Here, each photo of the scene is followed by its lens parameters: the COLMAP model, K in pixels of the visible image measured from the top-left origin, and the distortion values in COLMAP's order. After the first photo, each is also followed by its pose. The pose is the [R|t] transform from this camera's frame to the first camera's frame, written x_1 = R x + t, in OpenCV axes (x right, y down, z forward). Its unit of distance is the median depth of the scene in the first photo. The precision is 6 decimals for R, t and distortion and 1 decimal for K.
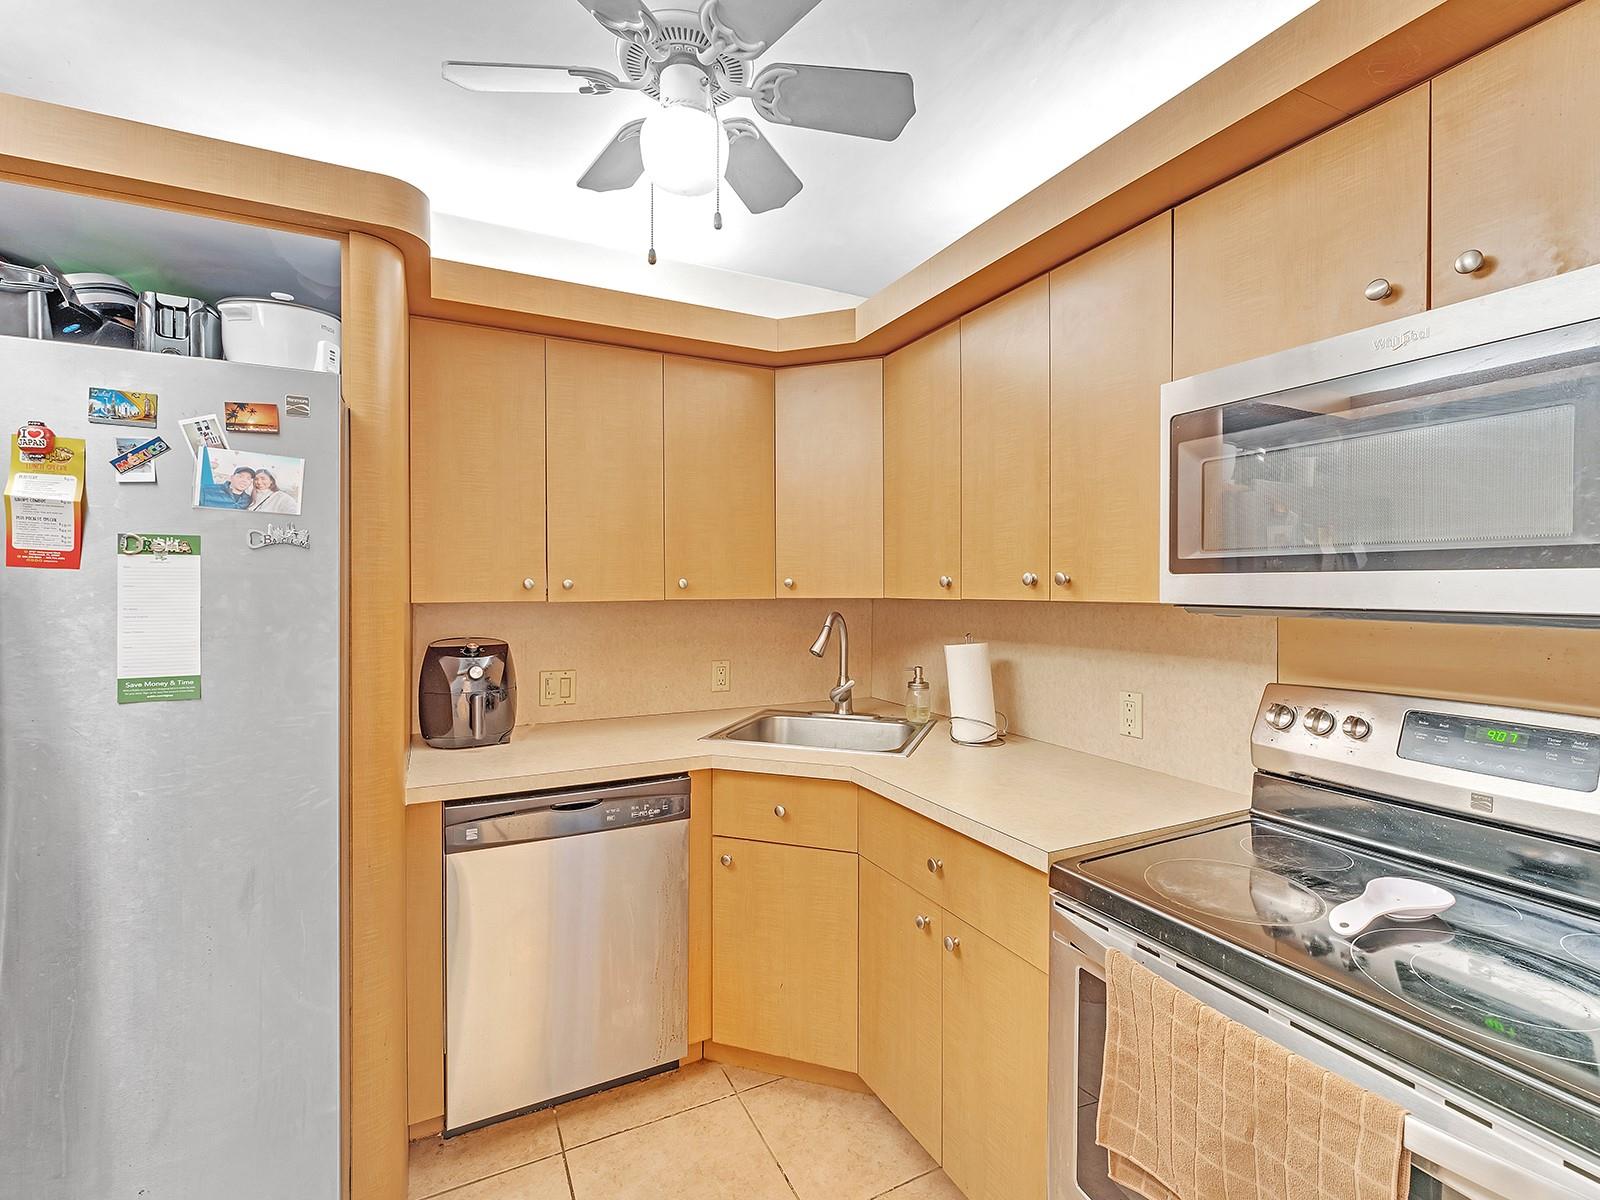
lens RADIAL K [[790.2, 0, 801.6], [0, 790.2, 573.3], [0, 0, 1]] dist [0.000175, -0.000503]
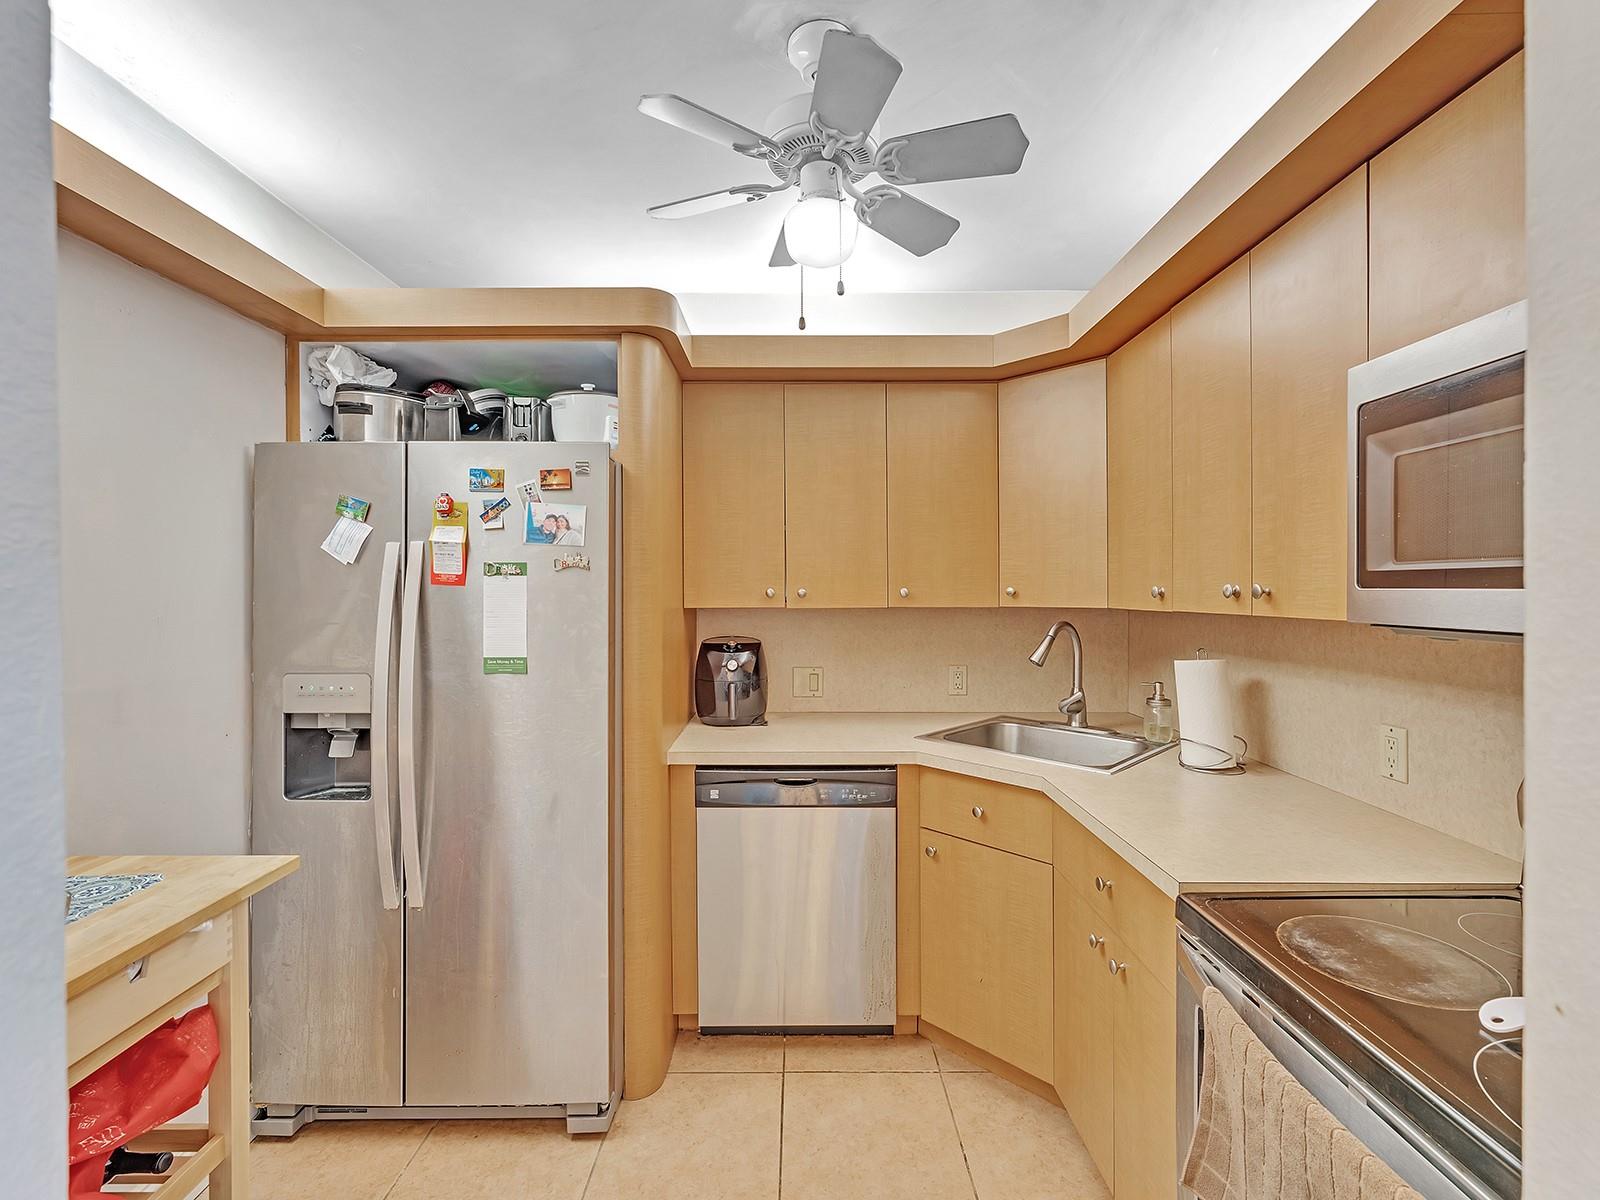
lens RADIAL K [[830.8, 0, 793.5], [0, 830.8, 566.2], [0, 0, 1]] dist [0.000594, -0.000330]
pose [[0.871195, -0.010590, -0.490823, 0.342487], [0.008495, 0.999943, -0.006496, -0.020913], [0.490863, 0.001490, 0.871235, -0.084430]]
